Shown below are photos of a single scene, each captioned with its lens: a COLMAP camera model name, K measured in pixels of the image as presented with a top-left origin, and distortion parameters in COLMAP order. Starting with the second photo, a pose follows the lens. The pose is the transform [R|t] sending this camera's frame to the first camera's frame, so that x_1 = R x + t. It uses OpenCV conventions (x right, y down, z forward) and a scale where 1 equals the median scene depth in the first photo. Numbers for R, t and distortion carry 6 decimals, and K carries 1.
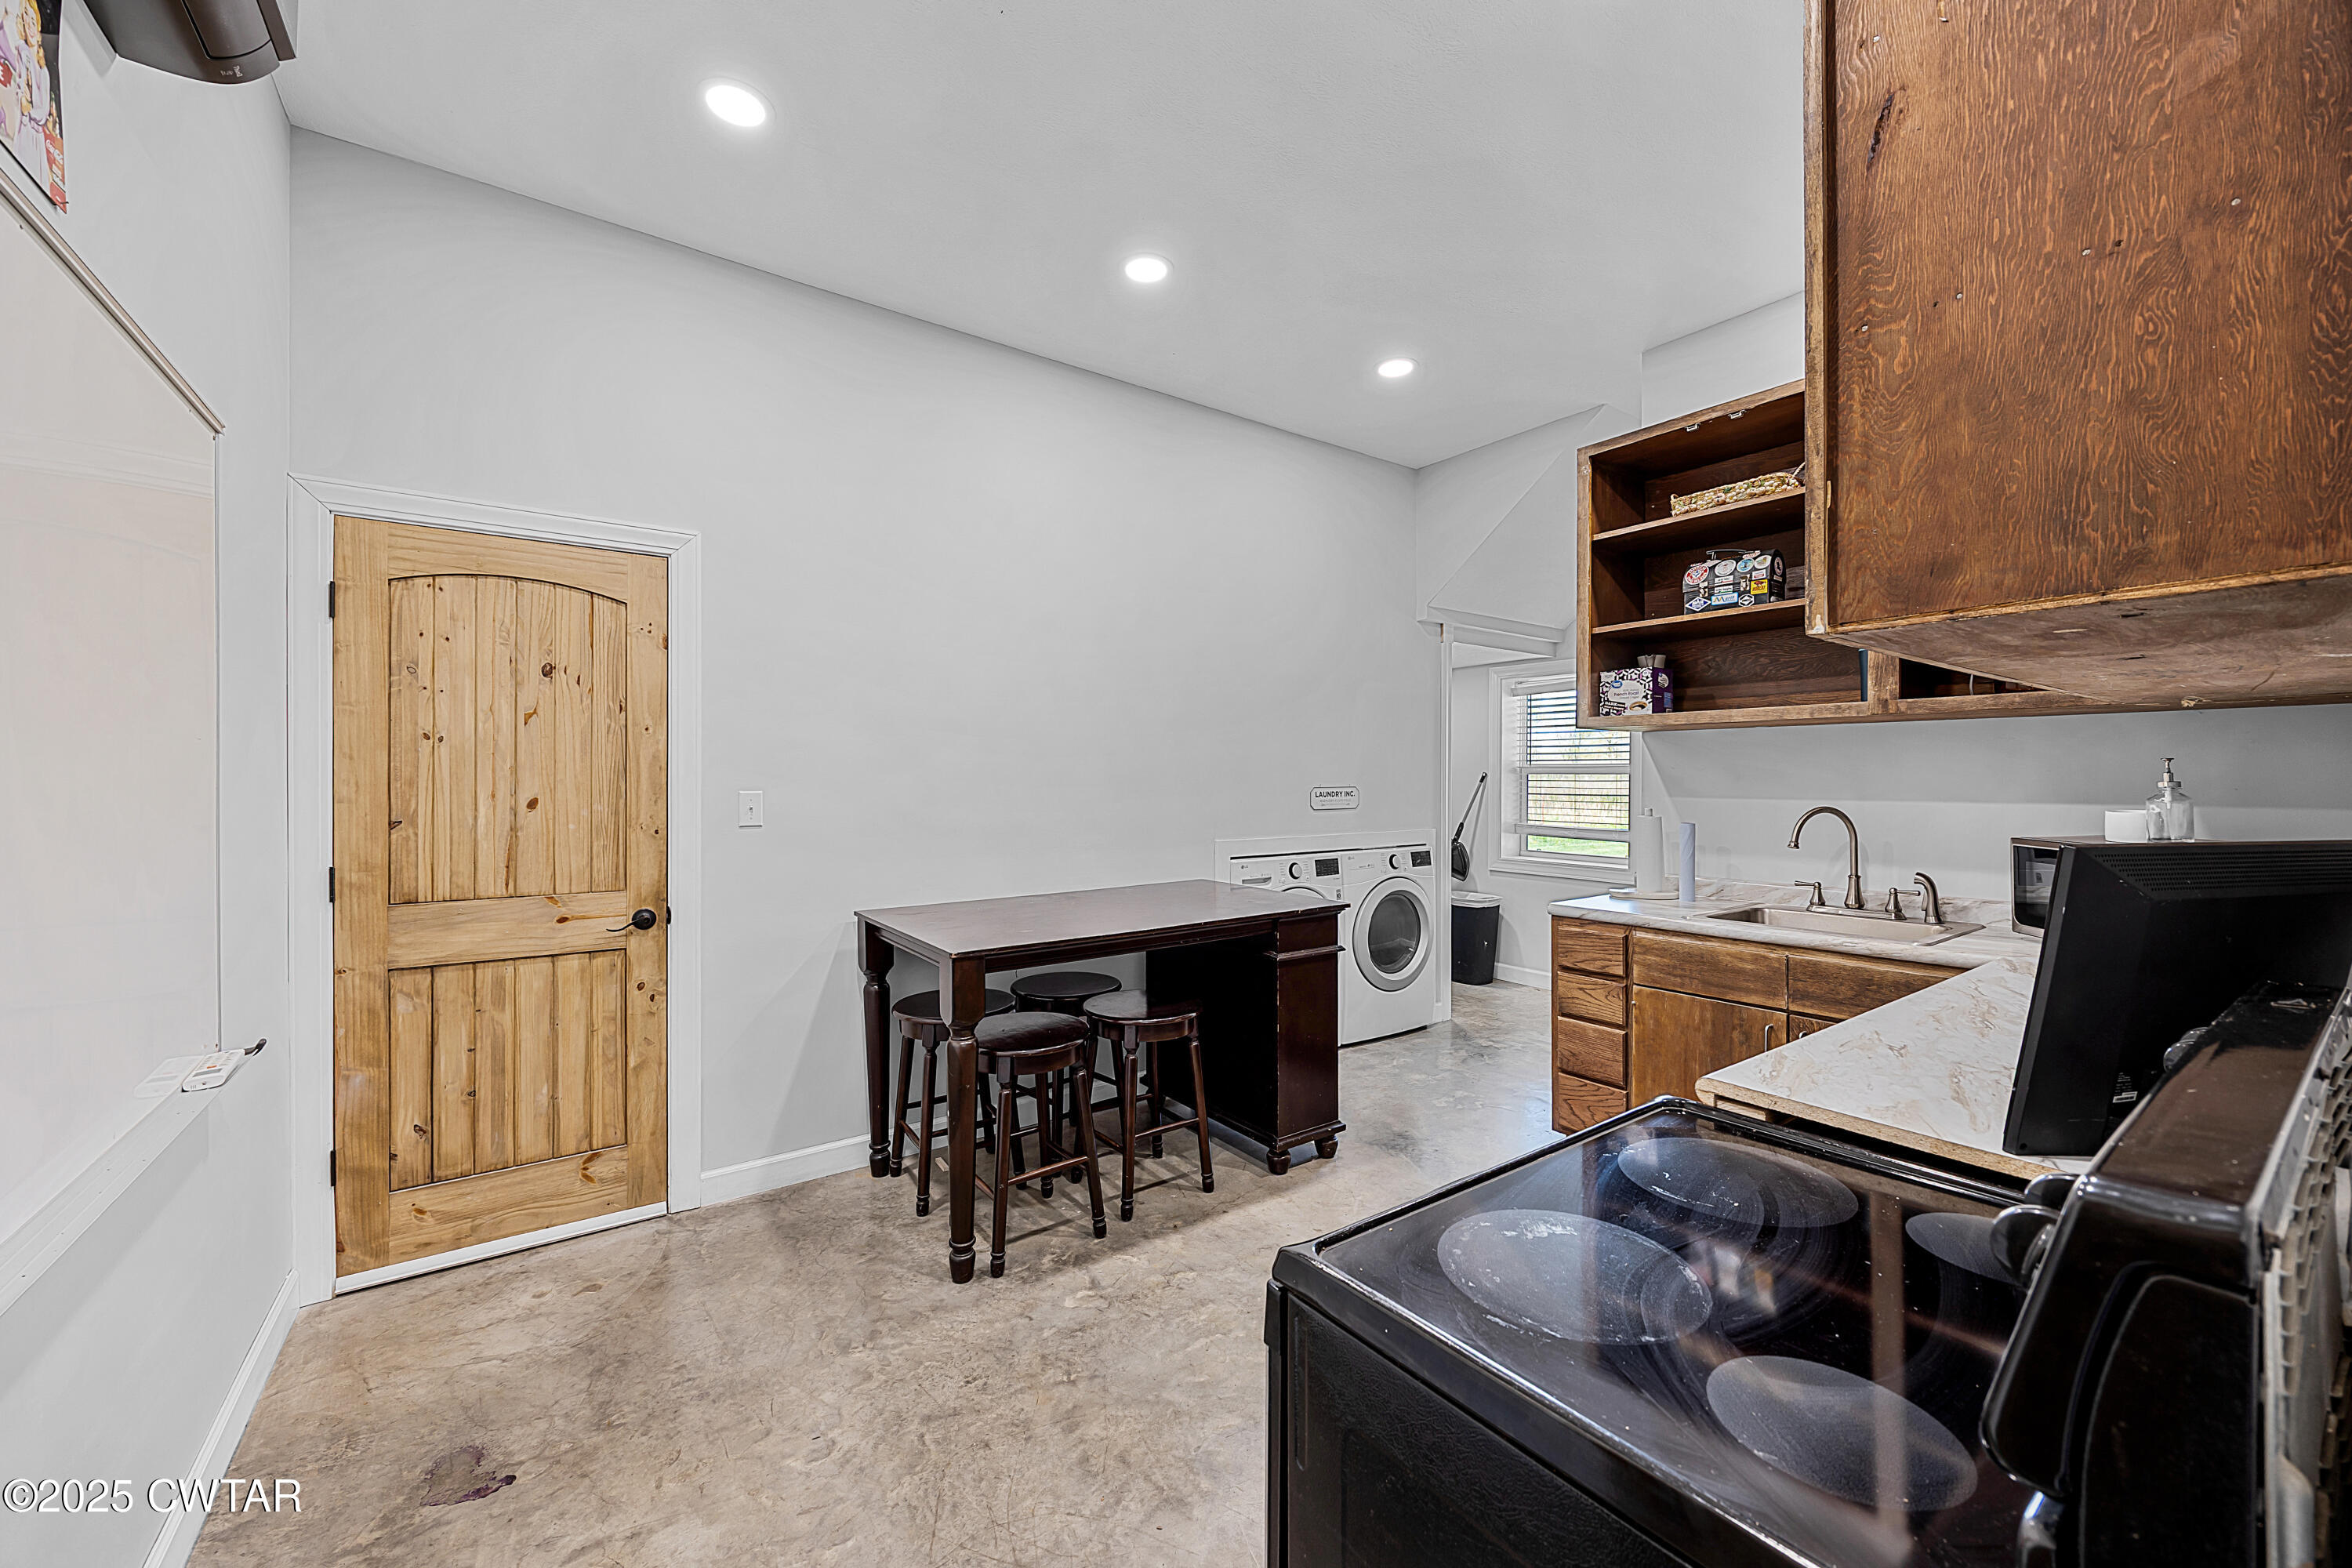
lens RADIAL K [[904.6, 0, 1182.7], [0, 904.6, 779.8], [0, 0, 1]] dist [0.000307, -0.000348]
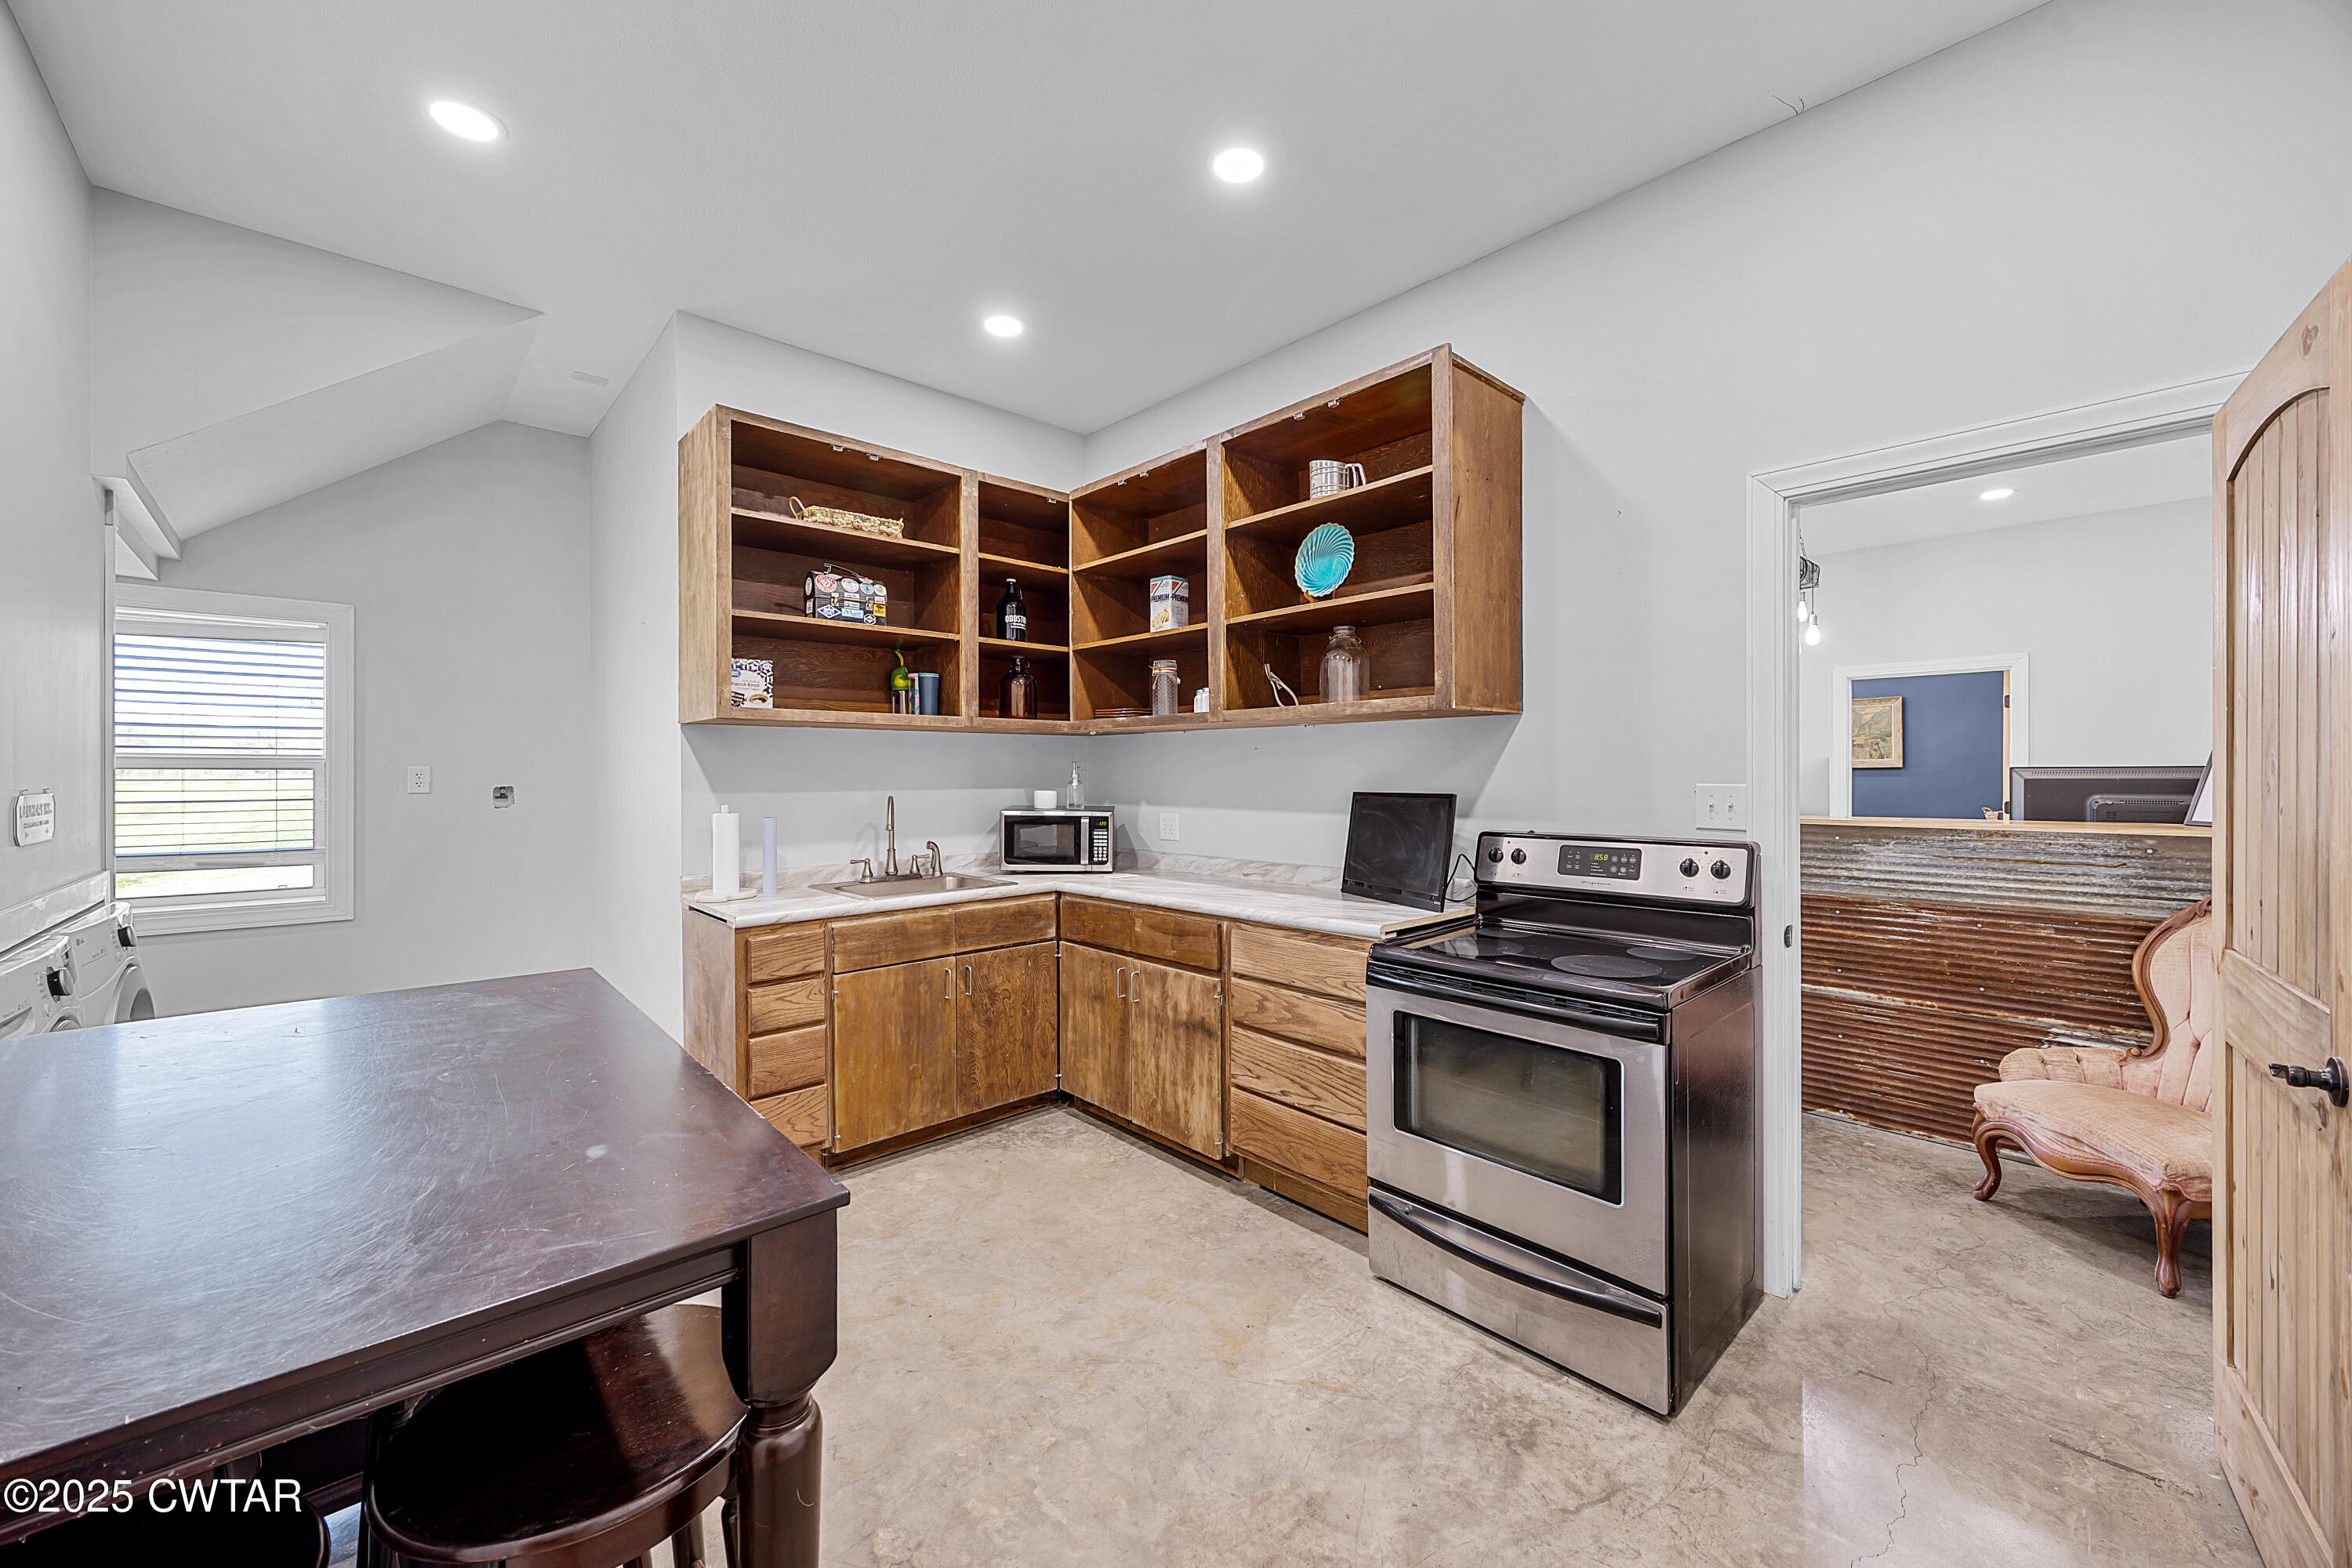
lens RADIAL K [[904.6, 0, 1180.7], [0, 904.6, 774.2], [0, 0, 1]] dist [0.000307, -0.000348]
pose [[-0.124120, -0.003869, 0.992260, -0.563937], [0.004042, 0.999982, 0.004404, -0.003518], [-0.992259, 0.004558, -0.124102, 0.736017]]
